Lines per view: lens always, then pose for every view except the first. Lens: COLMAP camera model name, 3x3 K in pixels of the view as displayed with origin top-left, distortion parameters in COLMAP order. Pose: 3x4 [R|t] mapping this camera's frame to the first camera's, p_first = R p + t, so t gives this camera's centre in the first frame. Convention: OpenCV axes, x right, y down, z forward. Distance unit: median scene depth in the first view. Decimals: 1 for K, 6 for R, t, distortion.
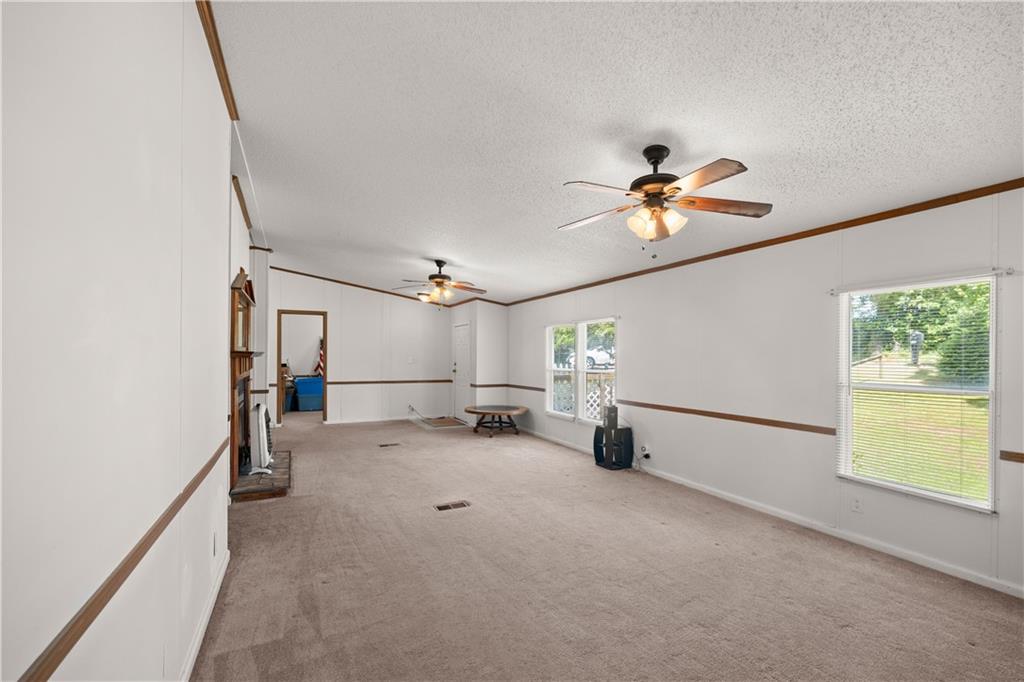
lens RADIAL K [[422.7, 0, 507.9], [0, 422.7, 347.0], [0, 0, 1]] dist [0.002667, 0.000135]
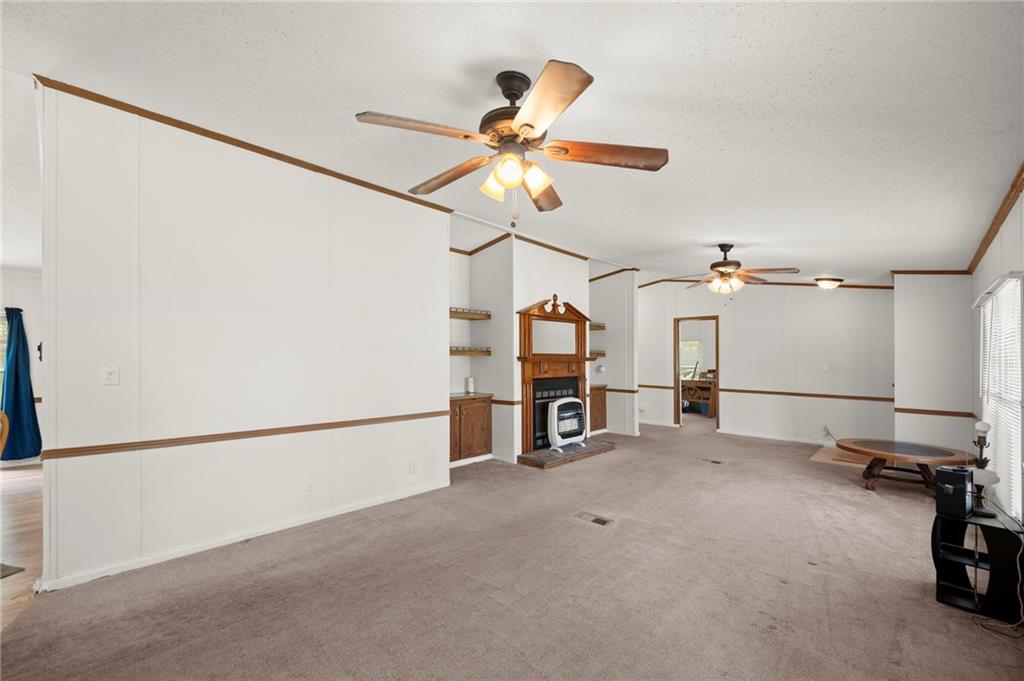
lens RADIAL K [[422.7, 0, 503.5], [0, 422.7, 361.9], [0, 0, 1]] dist [0.002667, 0.000135]
pose [[0.327779, 0.006025, -0.944735, 0.463106], [0.016025, 0.999800, 0.011936, 0.004592], [0.944619, -0.019052, 0.327617, 0.330738]]
